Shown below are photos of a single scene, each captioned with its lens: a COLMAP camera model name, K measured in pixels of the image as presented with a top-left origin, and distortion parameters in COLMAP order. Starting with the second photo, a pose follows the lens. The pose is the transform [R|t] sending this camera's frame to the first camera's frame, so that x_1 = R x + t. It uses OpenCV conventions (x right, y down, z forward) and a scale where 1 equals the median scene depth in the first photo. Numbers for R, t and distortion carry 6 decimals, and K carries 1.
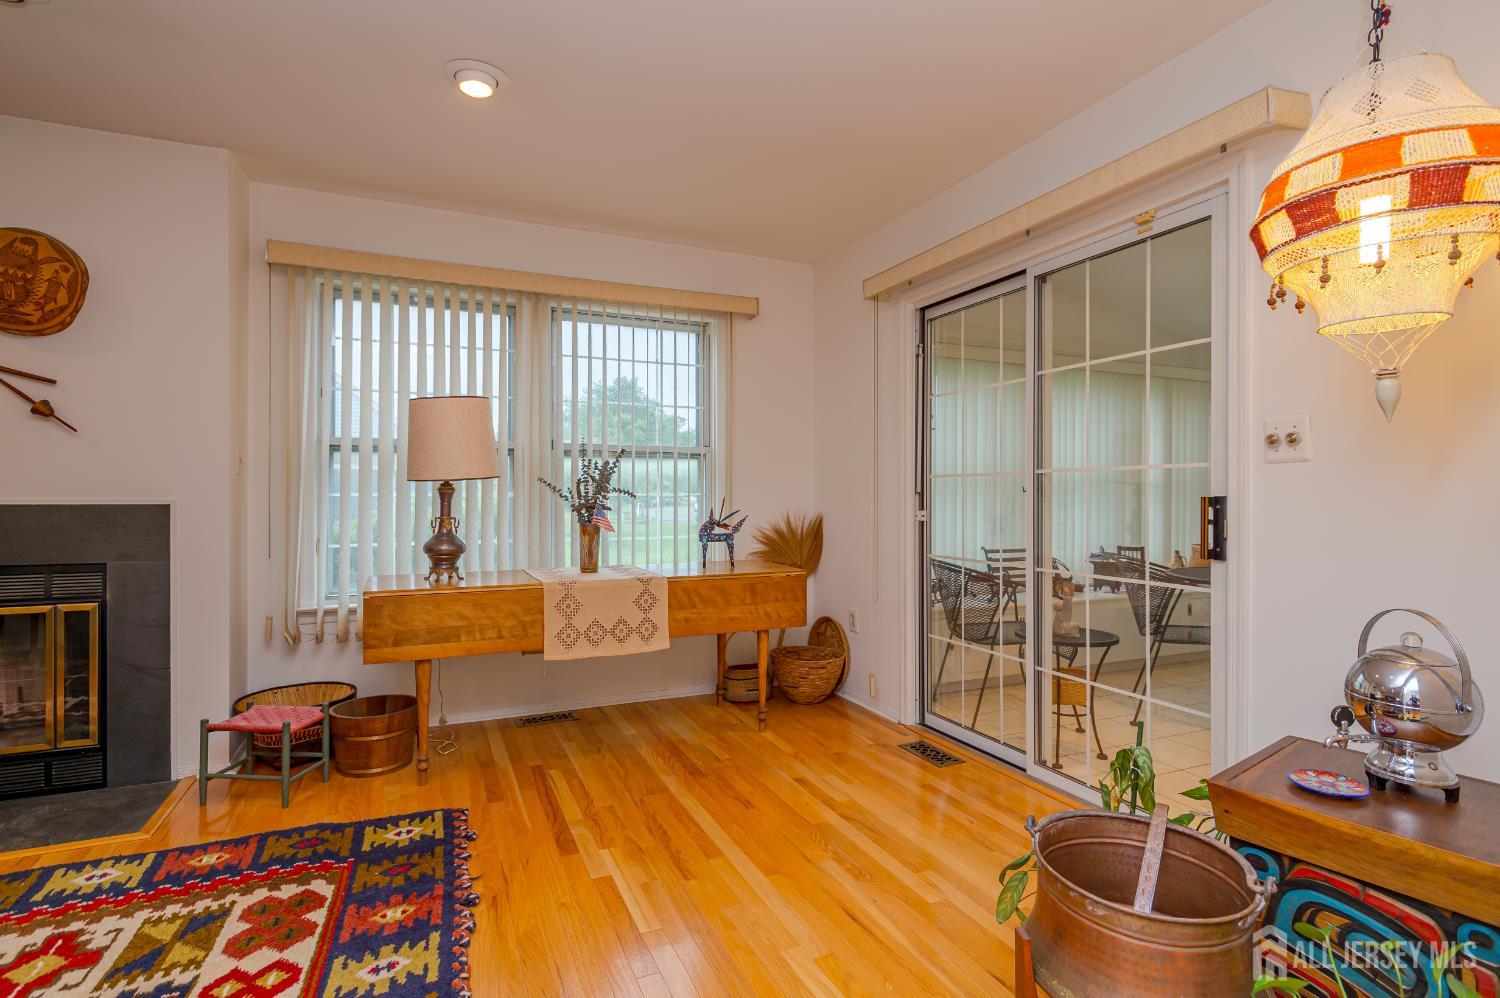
lens RADIAL K [[734.5, 0, 750.0], [0, 734.5, 499.0], [0, 0, 1]] dist [-0.003421, -0.000766]
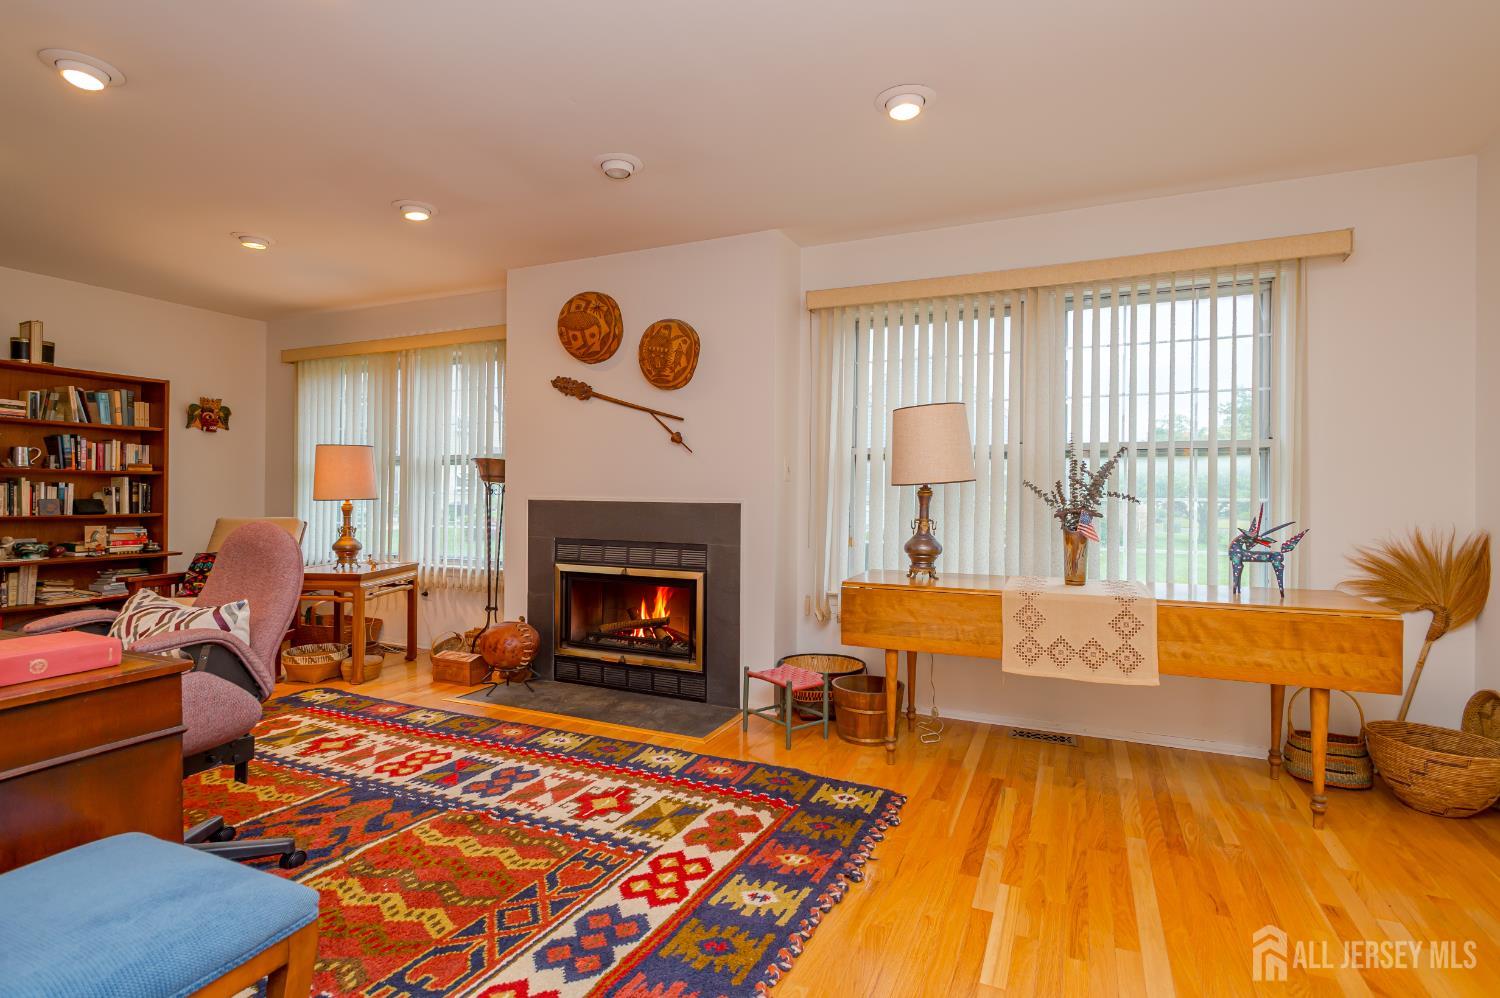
lens RADIAL K [[726.5, 0, 745.8], [0, 726.5, 499.6], [0, 0, 1]] dist [0.003620, -0.000145]
pose [[0.662085, 0.009559, -0.749368, 0.231326], [-0.012012, 0.999926, 0.002142, -0.003053], [0.749332, 0.007583, 0.662151, 0.128683]]
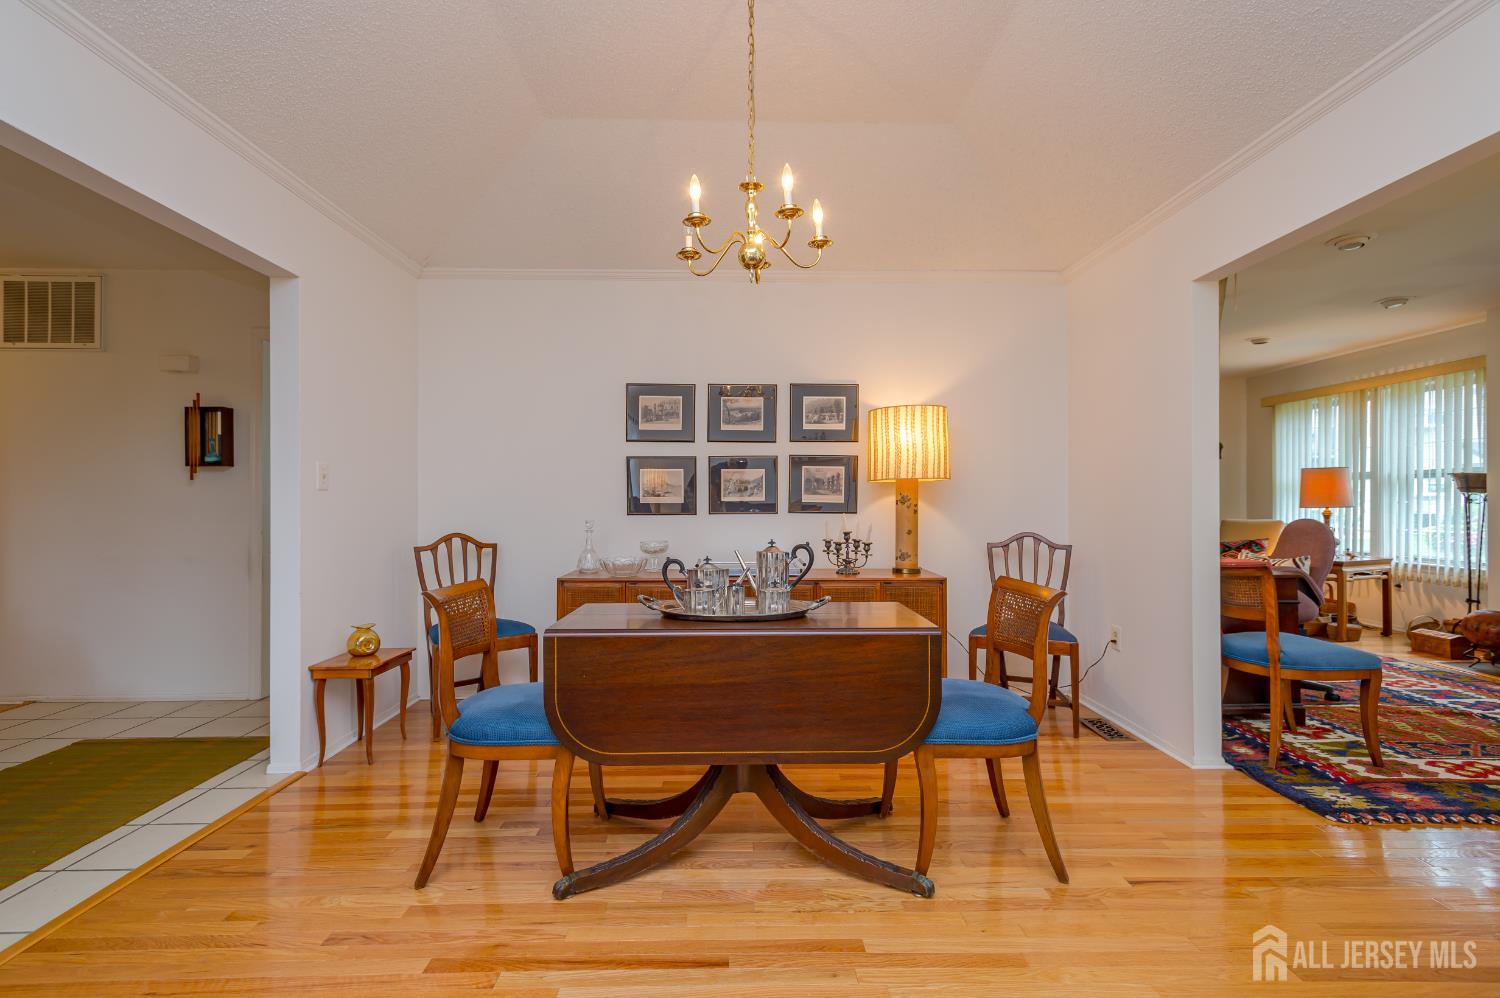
lens RADIAL K [[711.9, 0, 754.8], [0, 711.9, 492.3], [0, 0, 1]] dist [0.014737, -0.000365]
pose [[-0.385409, -0.008868, -0.922703, 1.164443], [-0.005684, 0.999958, -0.007236, -0.009069], [0.922729, 0.002455, -0.385443, -0.247853]]
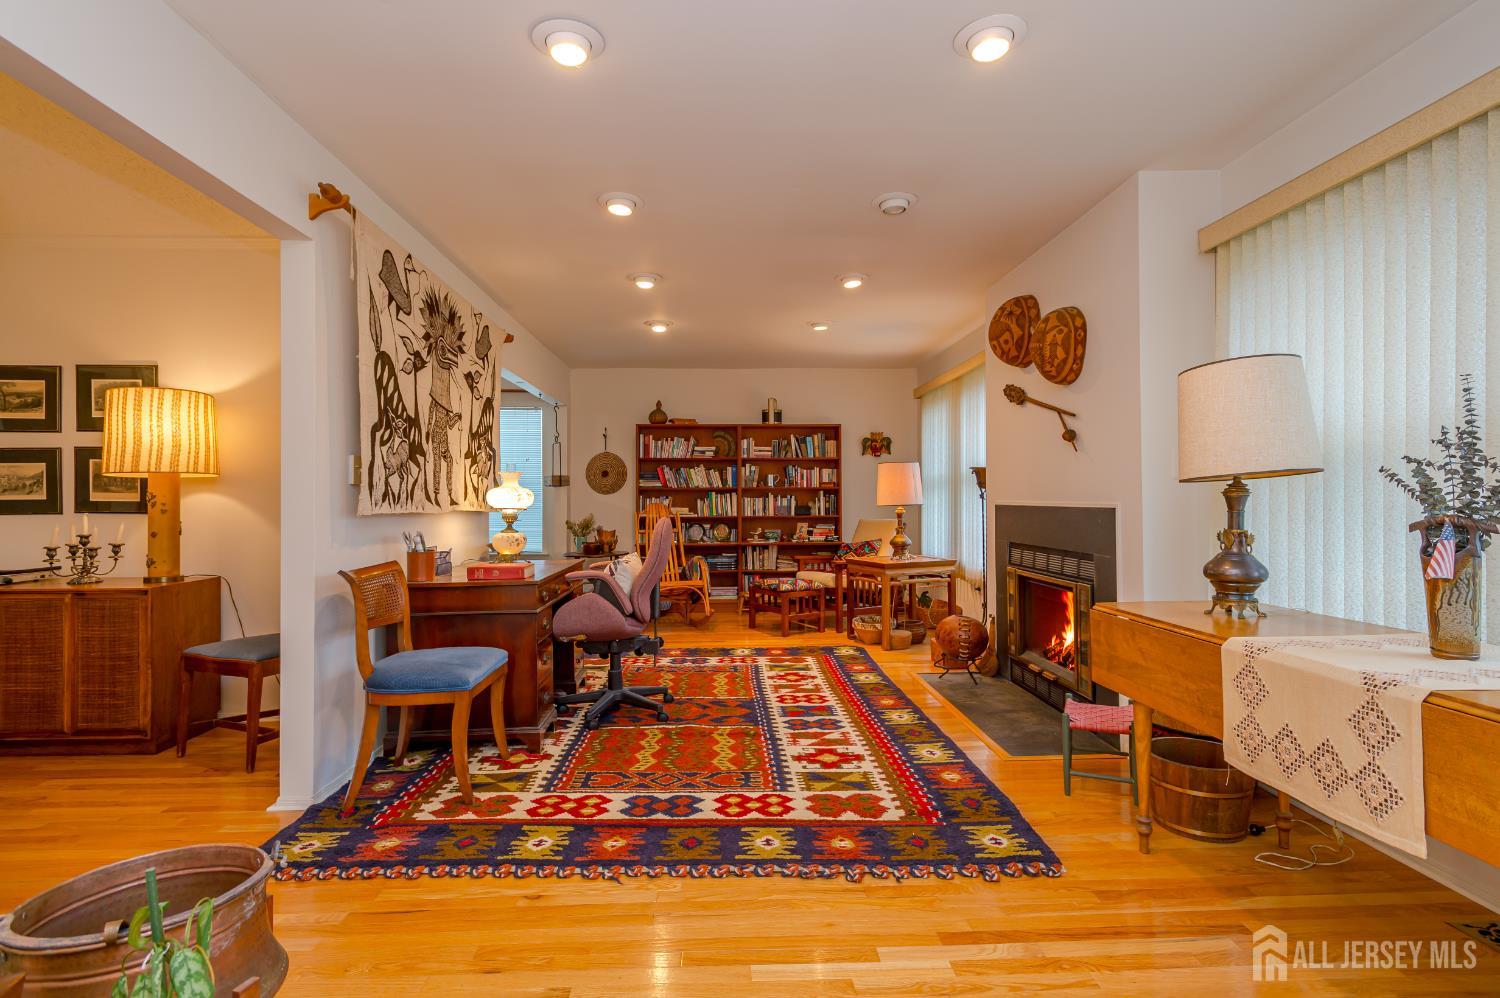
lens RADIAL K [[726.5, 0, 745.8], [0, 726.5, 499.6], [0, 0, 1]] dist [0.003620, -0.000145]
pose [[-0.368418, -0.000278, -0.929660, 0.508403], [-0.002265, 0.999997, 0.000599, -0.005323], [0.929658, 0.002327, -0.368417, 0.940557]]
